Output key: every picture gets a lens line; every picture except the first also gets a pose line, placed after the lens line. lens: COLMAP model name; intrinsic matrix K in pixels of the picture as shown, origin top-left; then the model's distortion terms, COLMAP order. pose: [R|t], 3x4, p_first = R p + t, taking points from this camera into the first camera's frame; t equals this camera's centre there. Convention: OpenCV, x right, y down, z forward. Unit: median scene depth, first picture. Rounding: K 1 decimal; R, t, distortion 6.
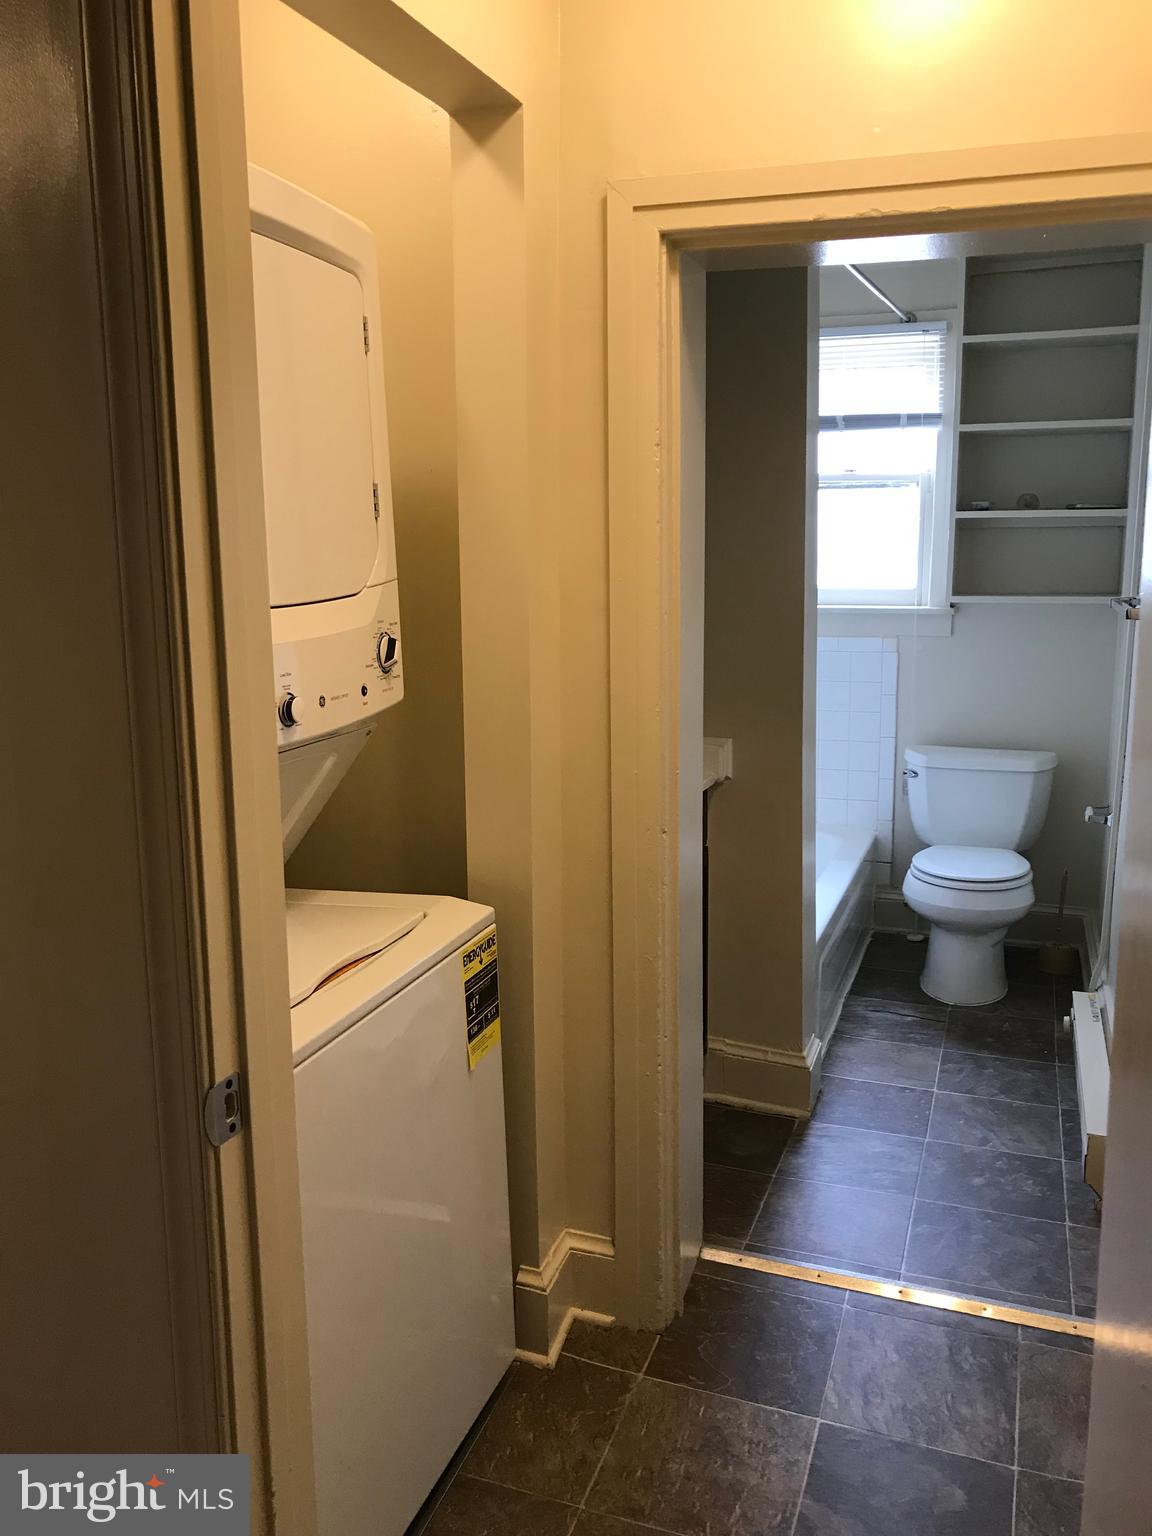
lens RADIAL K [[1259.0, 0, 589.0], [0, 1259.0, 755.2], [0, 0, 1]] dist [0.031868, -0.040138]
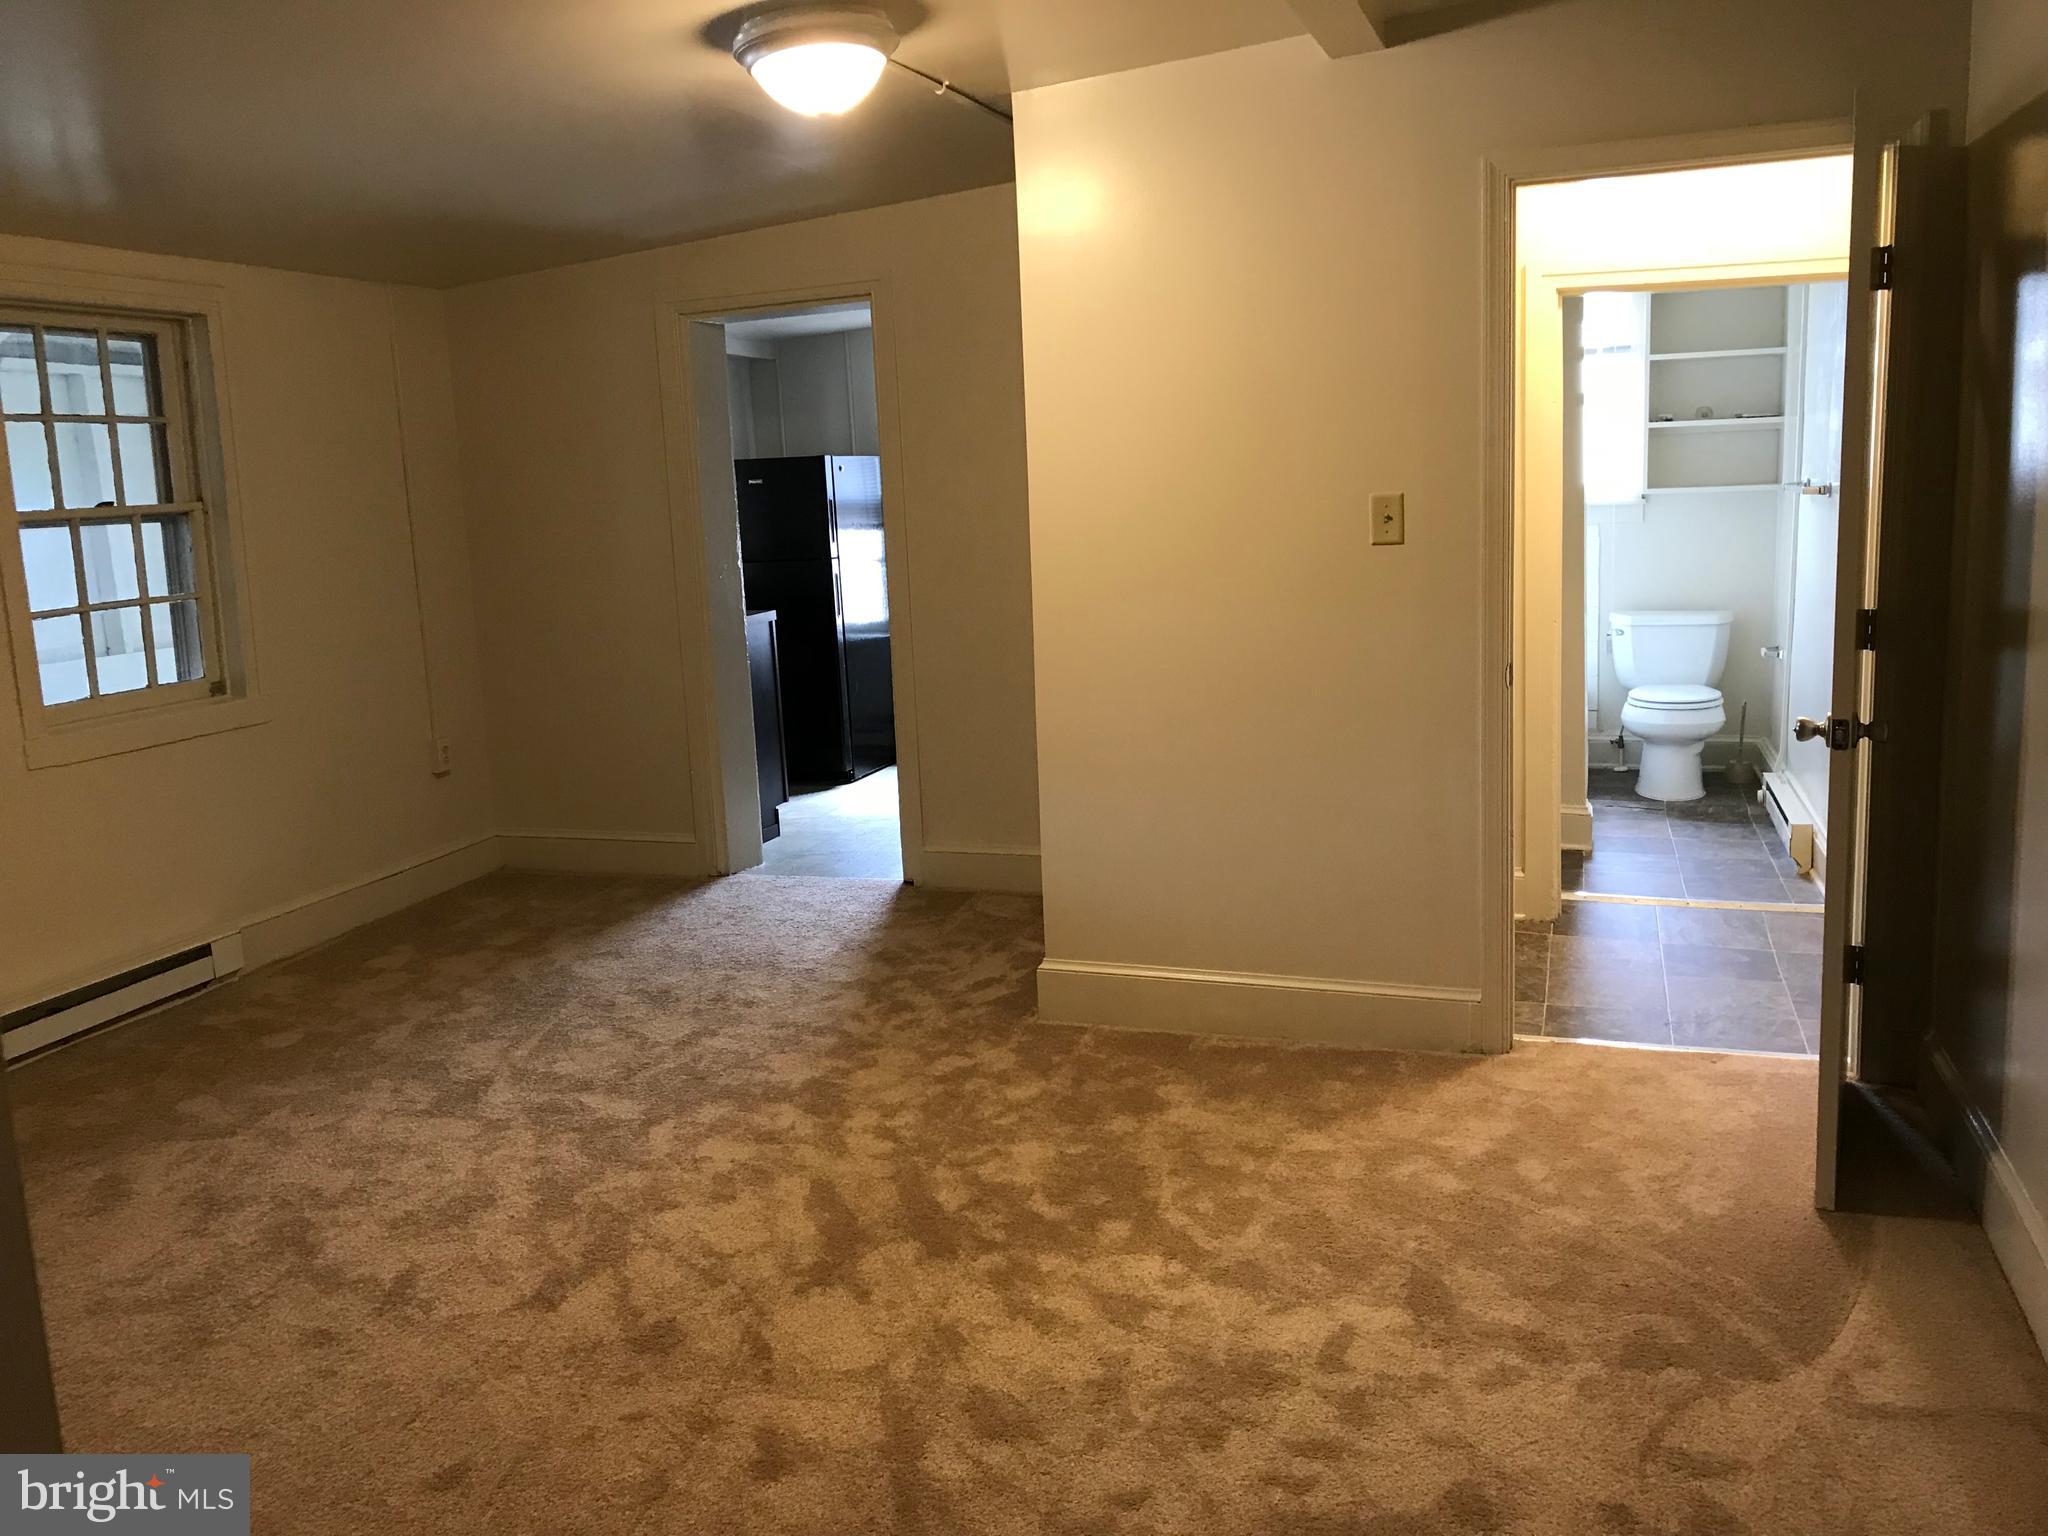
lens RADIAL K [[1678.7, 0, 1025.0], [0, 1678.7, 727.1], [0, 0, 1]] dist [0.031868, -0.040138]
pose [[0.999272, -0.036706, 0.010383, -0.383362], [0.036764, 0.999309, -0.005428, 0.104384], [-0.010176, 0.005806, 0.999931, -0.722552]]
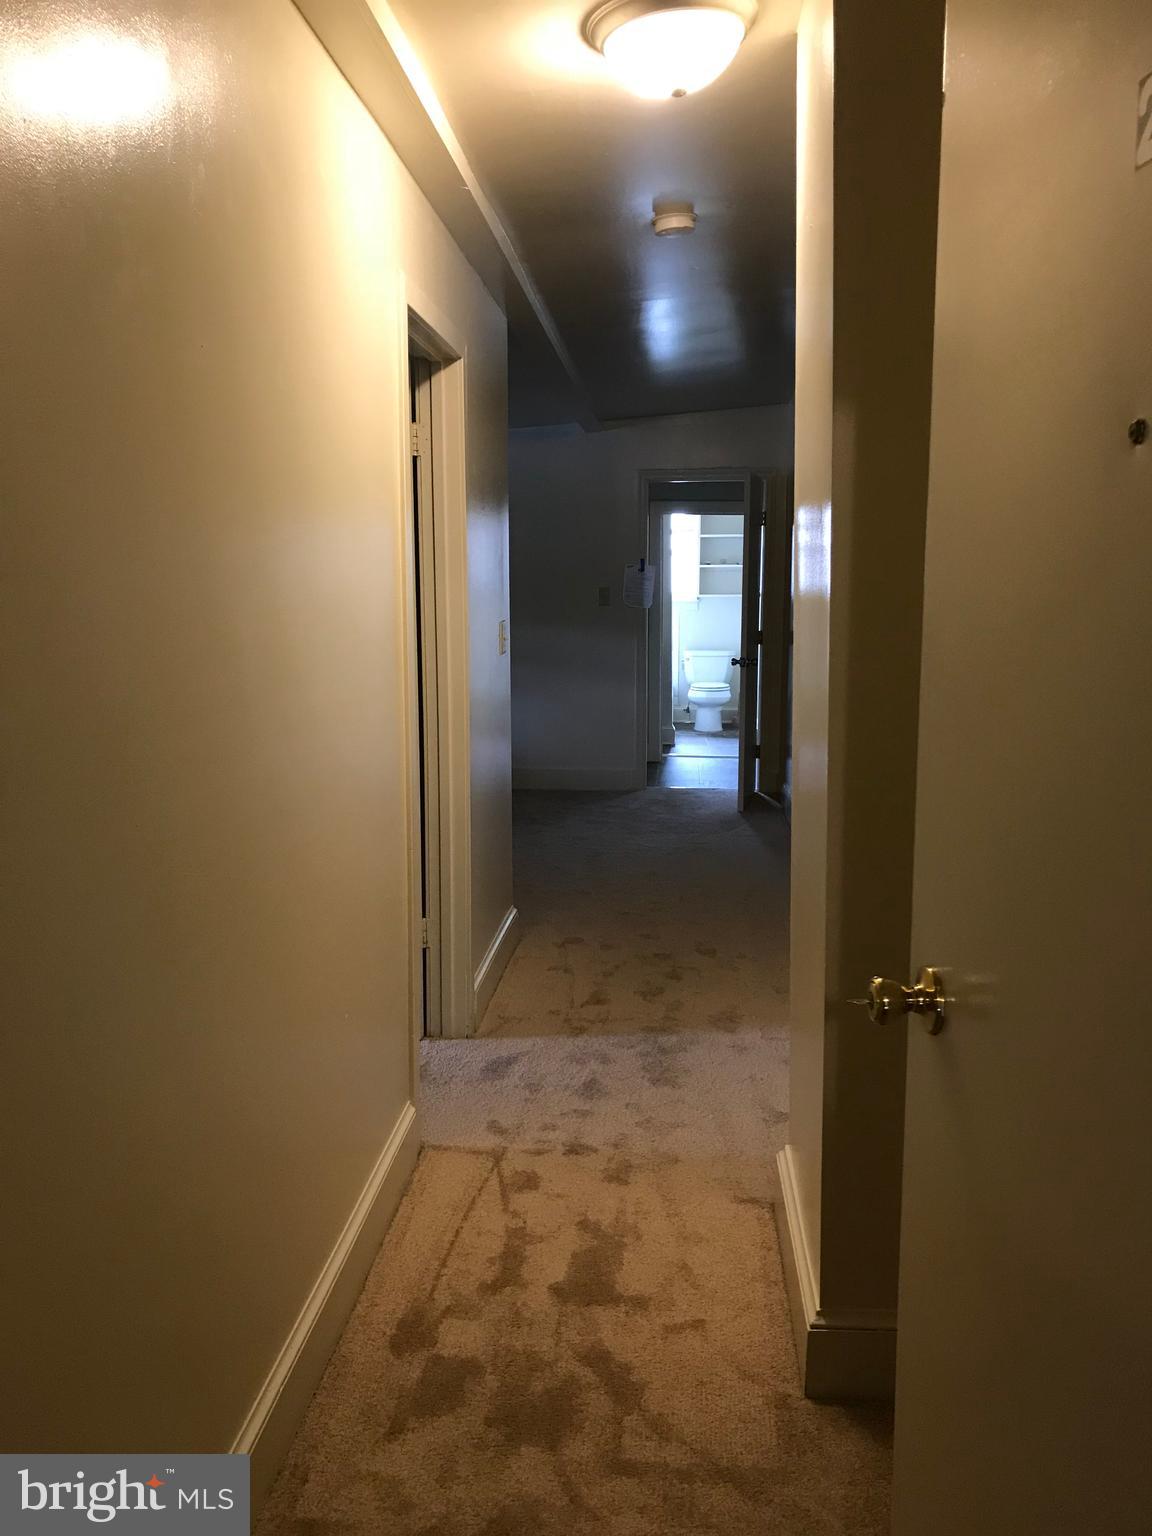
lens RADIAL K [[1259.0, 0, 572.2], [0, 1259.0, 766.9], [0, 0, 1]] dist [0.031868, -0.040138]
pose [[0.968221, -0.030911, 0.248180, -0.740743], [0.032330, 0.999476, -0.001643, 0.269474], [-0.247999, 0.009614, 0.968712, -1.756374]]
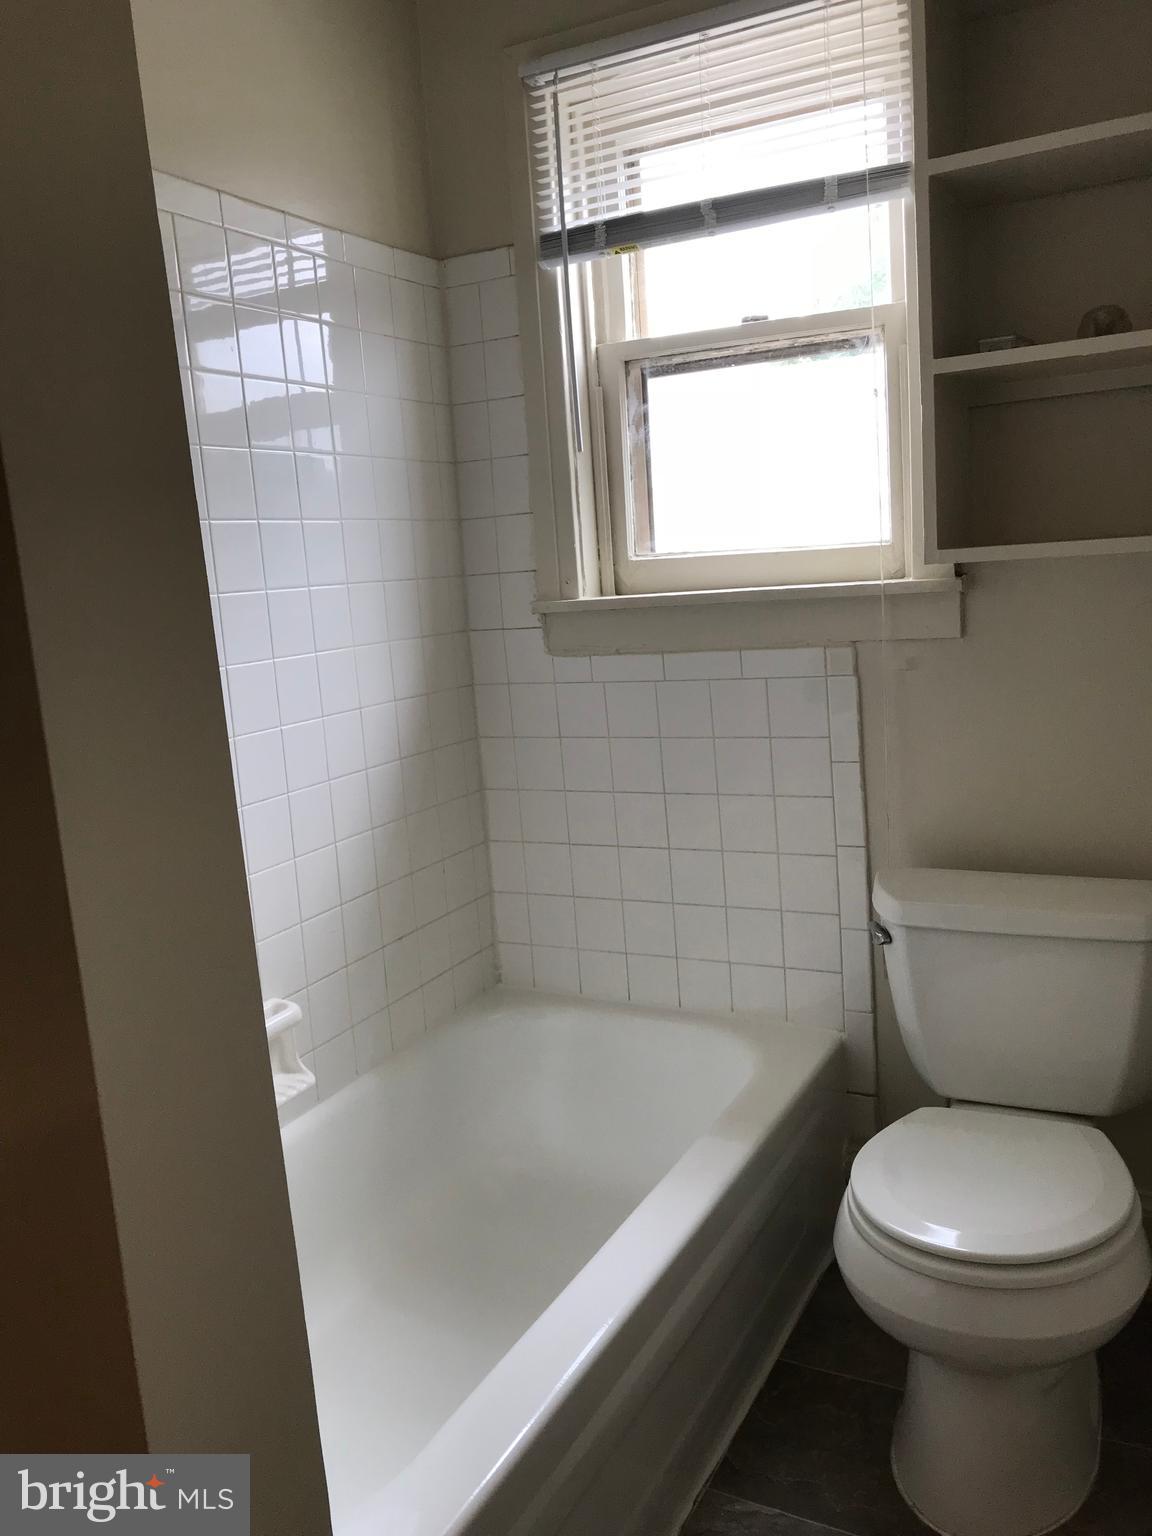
lens RADIAL K [[1259.0, 0, 566.1], [0, 1259.0, 733.8], [0, 0, 1]] dist [0.031868, -0.040138]
pose [[0.988112, -0.046754, -0.146455, 0.231154], [0.043971, 0.998786, -0.022187, -0.059958], [0.147315, 0.015484, 0.988968, 0.566915]]
